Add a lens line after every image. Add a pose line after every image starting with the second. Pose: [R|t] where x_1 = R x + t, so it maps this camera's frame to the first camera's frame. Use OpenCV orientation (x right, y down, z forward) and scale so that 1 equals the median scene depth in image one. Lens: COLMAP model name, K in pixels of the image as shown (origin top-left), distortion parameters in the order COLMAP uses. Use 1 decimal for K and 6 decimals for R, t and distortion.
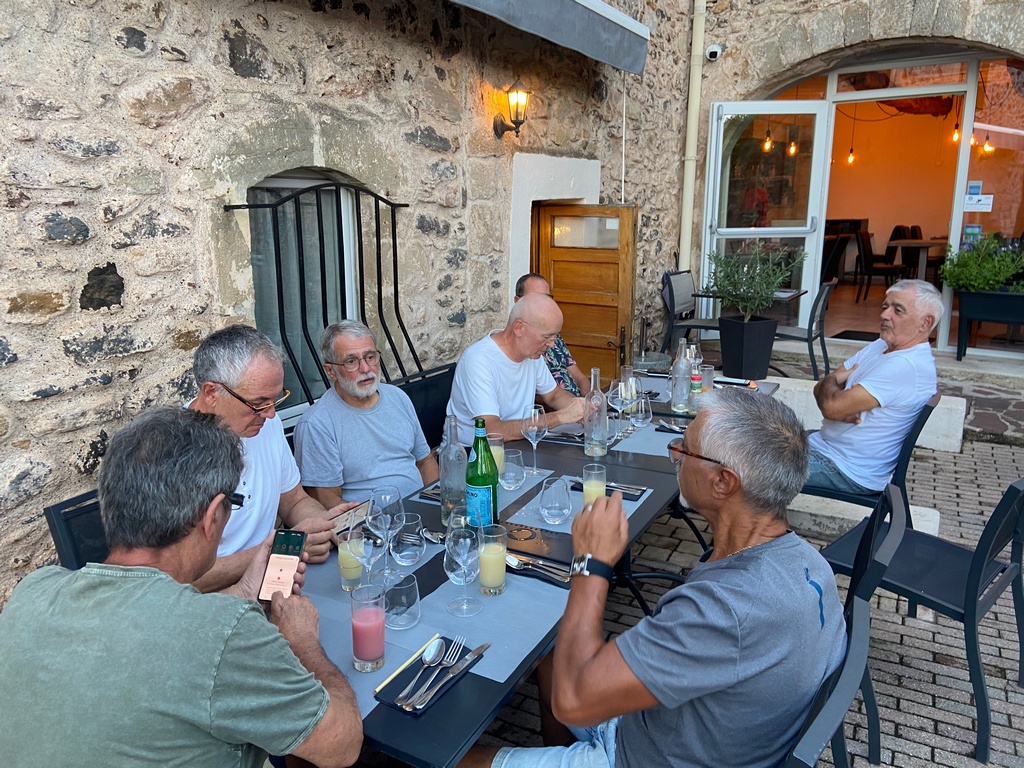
lens RADIAL K [[775.8, 0, 504.6], [0, 775.8, 372.6], [0, 0, 1]] dist [0.133043, -0.169076]
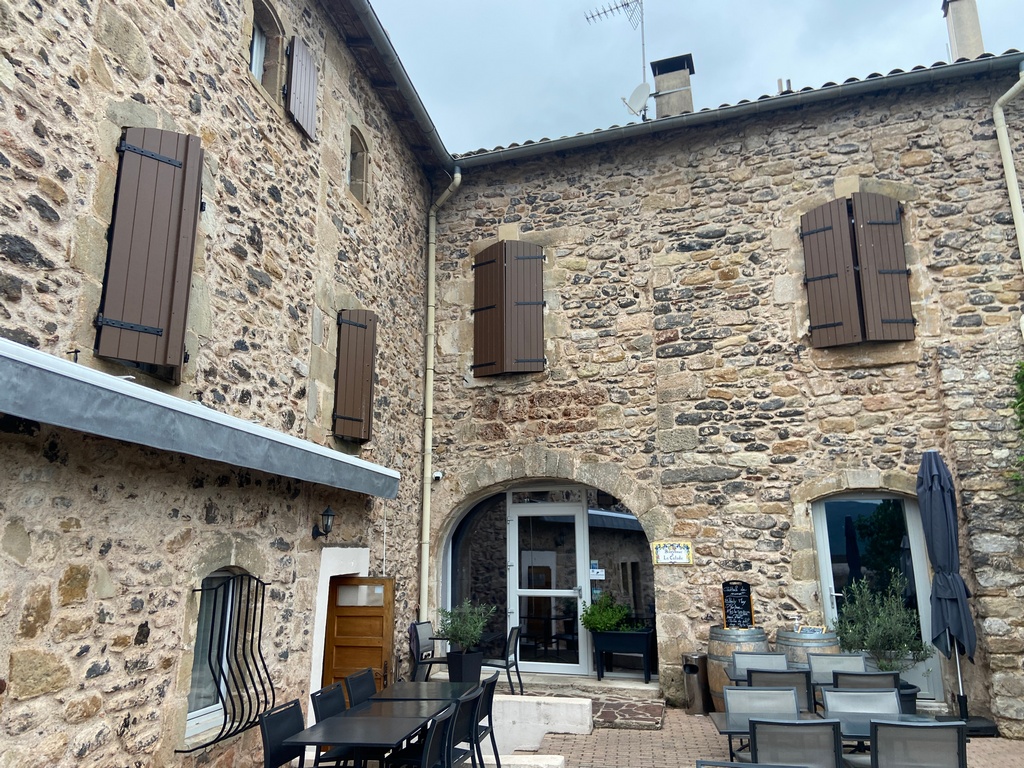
lens RADIAL K [[775.8, 0, 504.6], [0, 775.8, 372.6], [0, 0, 1]] dist [0.133043, -0.169076]
pose [[0.947145, 0.072782, 0.312439, -0.180052], [0.069967, 0.903613, -0.422597, 0.121251], [-0.313082, 0.422121, 0.850761, -0.738909]]
